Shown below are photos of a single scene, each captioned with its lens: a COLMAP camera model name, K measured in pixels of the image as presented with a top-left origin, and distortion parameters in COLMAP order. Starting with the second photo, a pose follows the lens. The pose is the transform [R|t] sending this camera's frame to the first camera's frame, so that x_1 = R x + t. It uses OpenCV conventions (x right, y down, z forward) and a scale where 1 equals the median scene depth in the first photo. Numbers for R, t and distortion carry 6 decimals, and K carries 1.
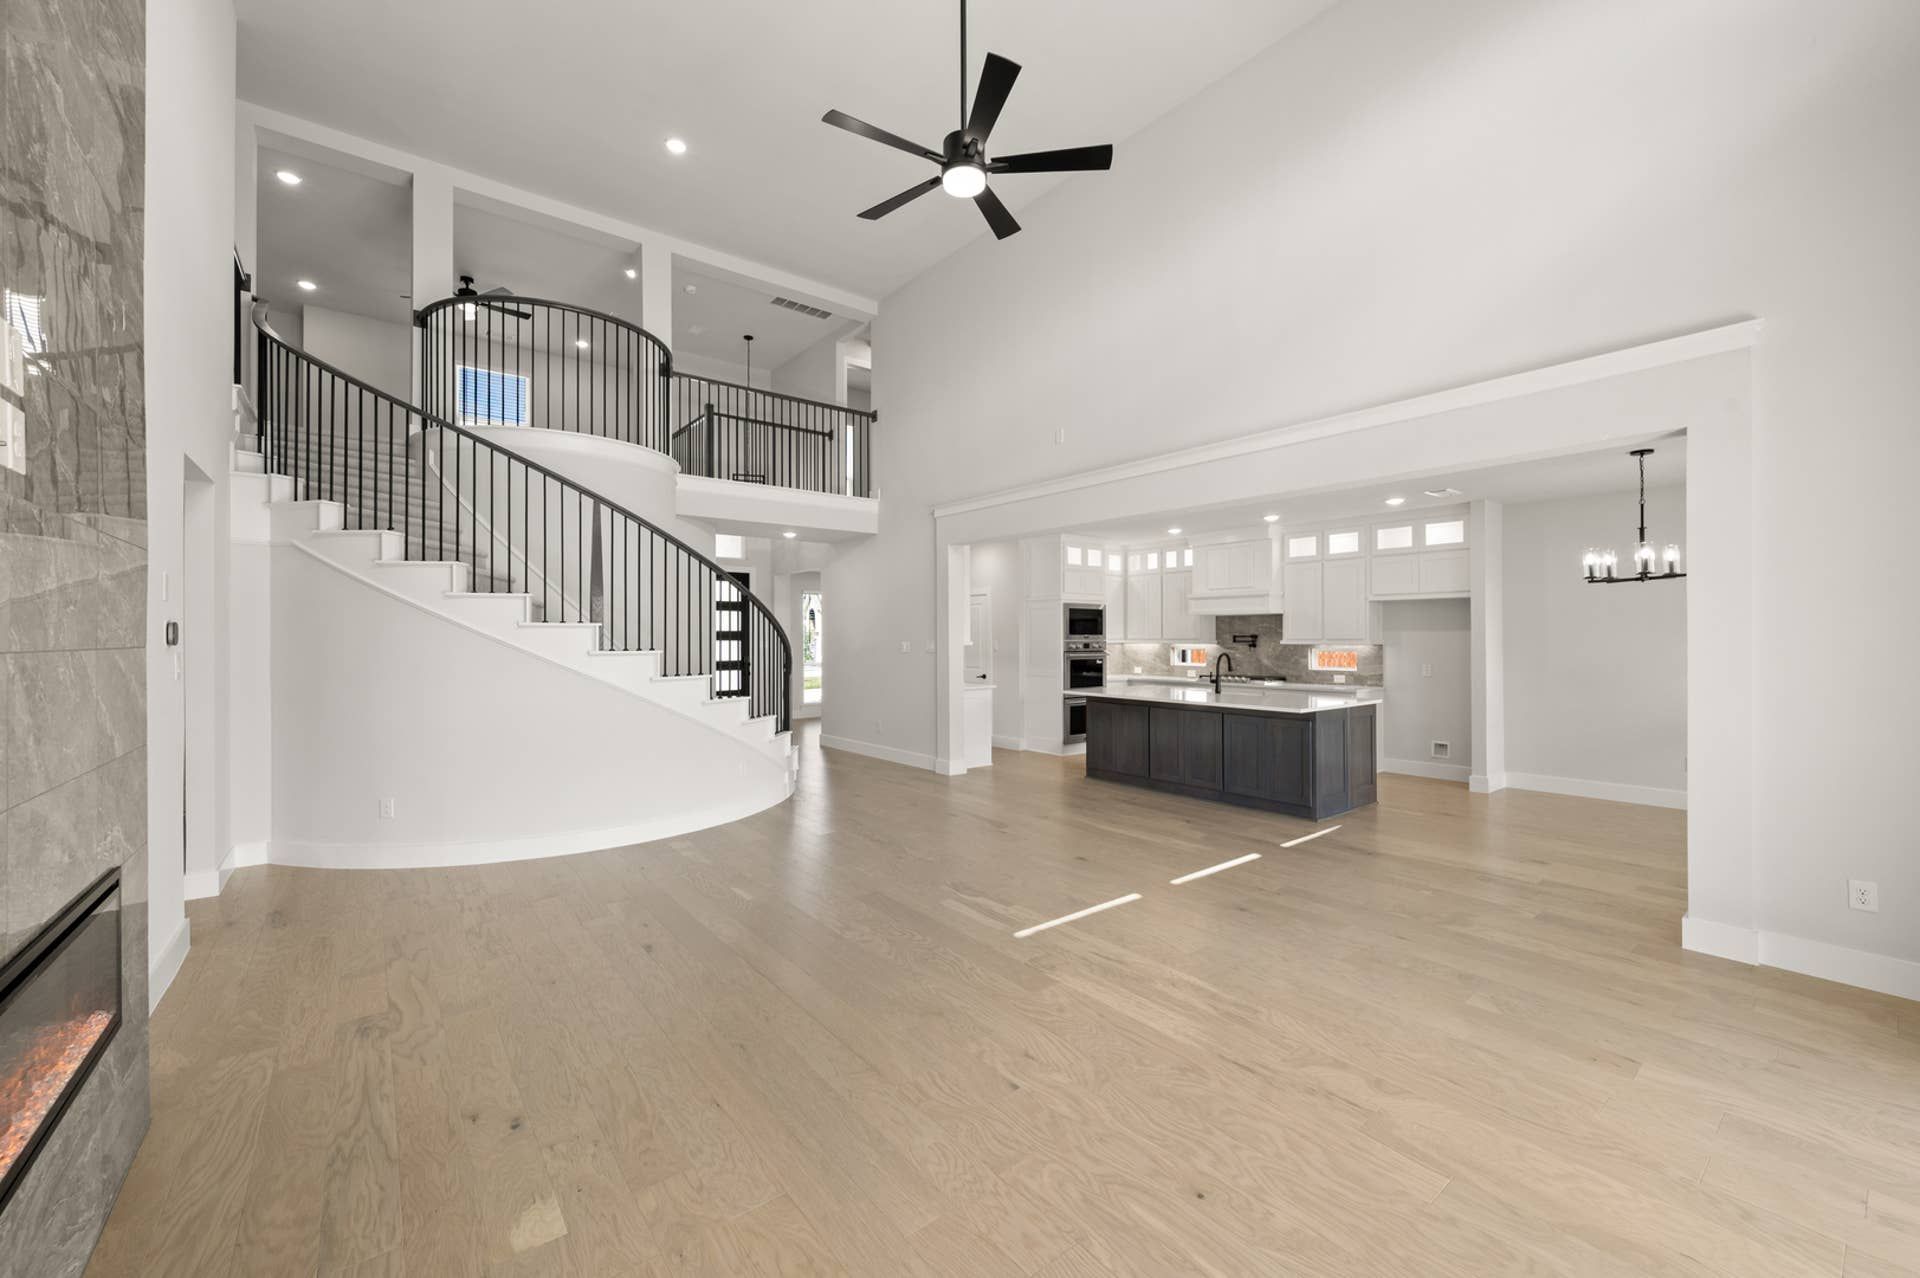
lens RADIAL K [[756.0, 0, 962.2], [0, 756.0, 635.1], [0, 0, 1]] dist [-0.000532, 0.000233]
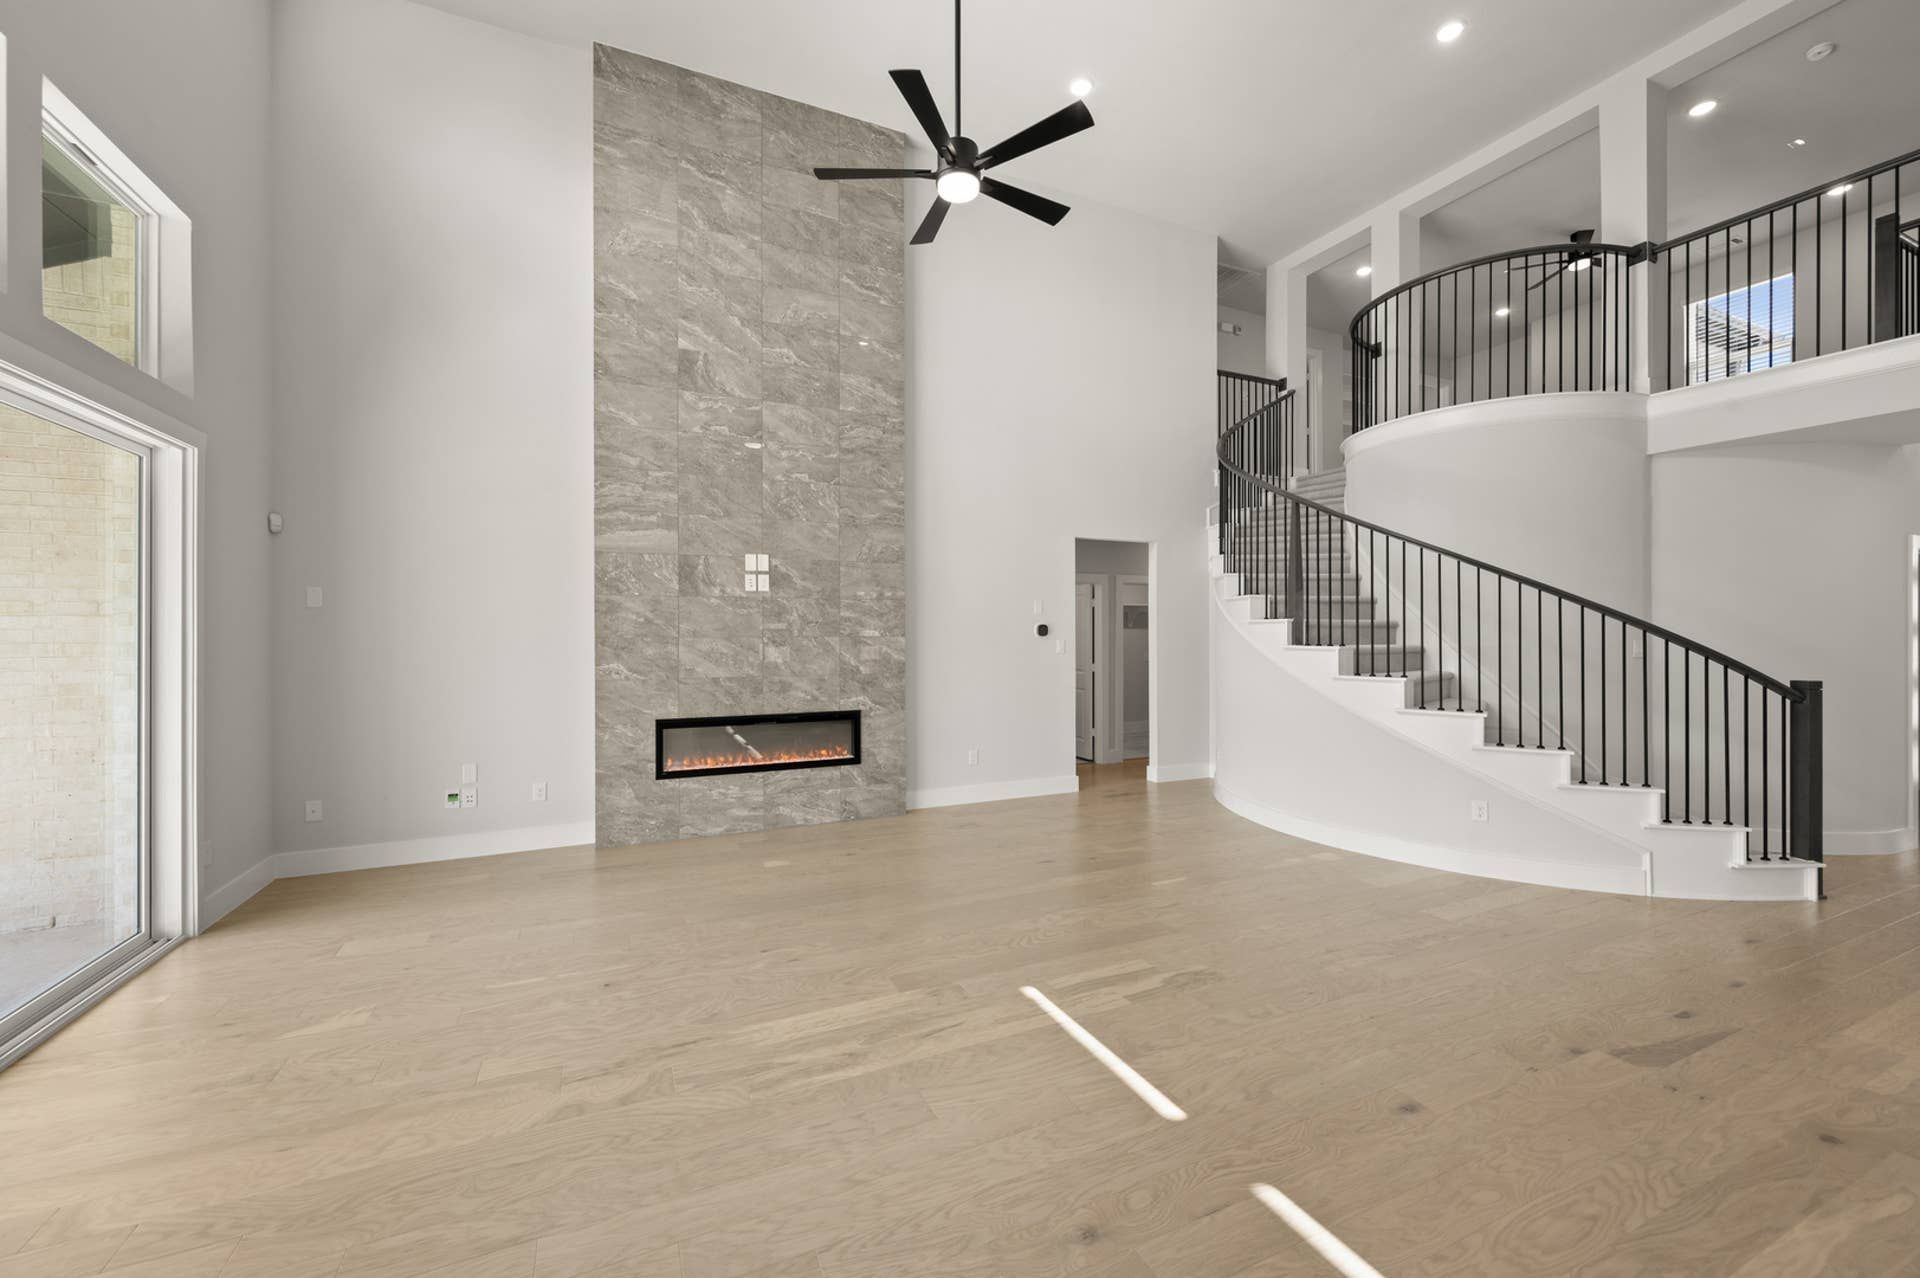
lens RADIAL K [[756.0, 0, 960.4], [0, 756.0, 633.3], [0, 0, 1]] dist [-0.000532, 0.000233]
pose [[-0.231356, 0.005163, -0.972856, 0.453744], [0.004243, 0.999982, 0.004298, -0.001300], [0.972860, -0.003134, -0.231373, 0.562462]]
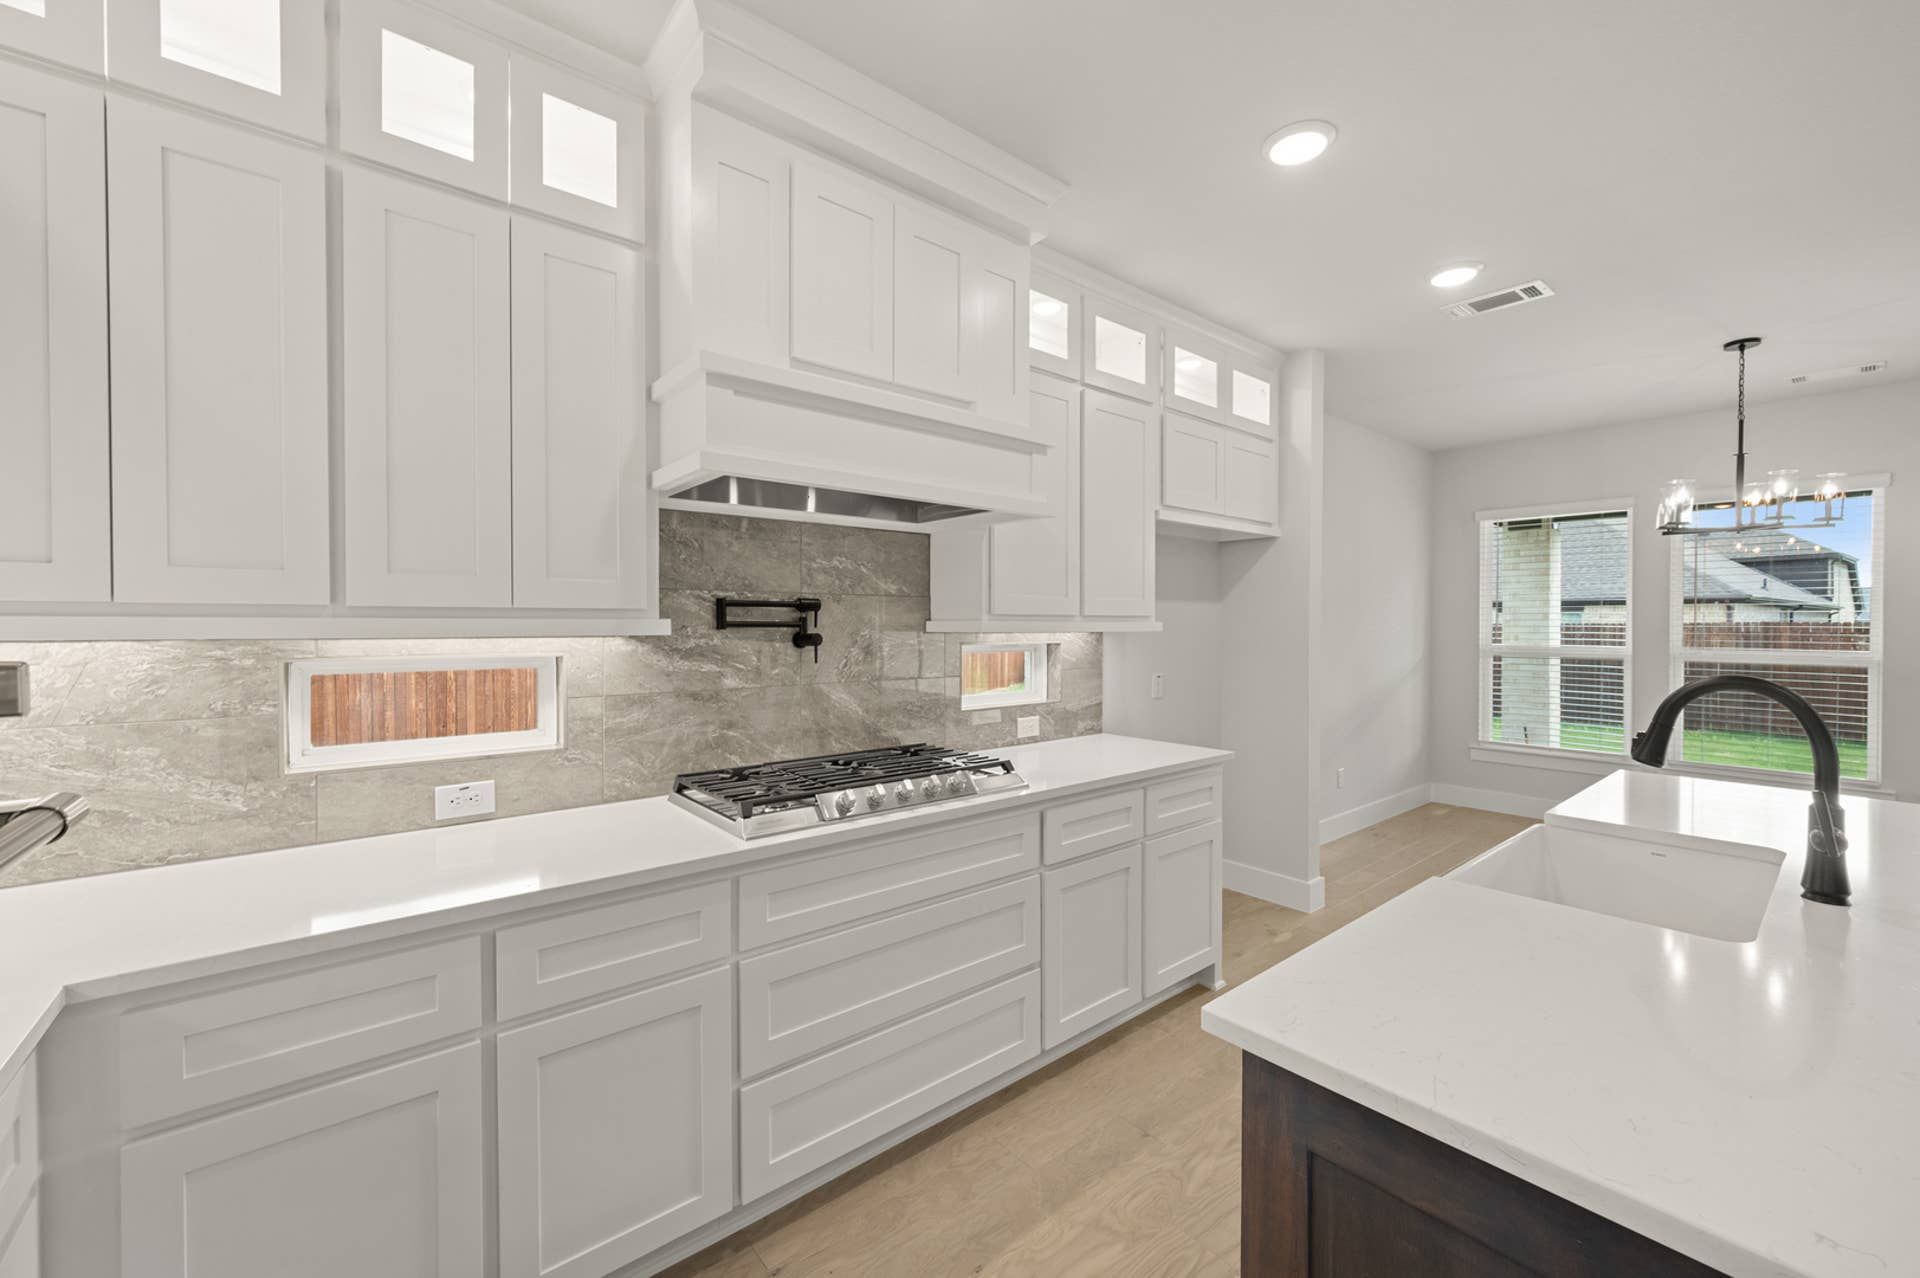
lens RADIAL K [[756.0, 0, 962.9], [0, 756.0, 628.3], [0, 0, 1]] dist [-0.000532, 0.000233]
pose [[-0.020661, -0.005162, 0.999773, 0.158388], [-0.005477, 0.999972, 0.005050, 0.010258], [-0.999772, -0.005372, -0.020689, 1.190440]]
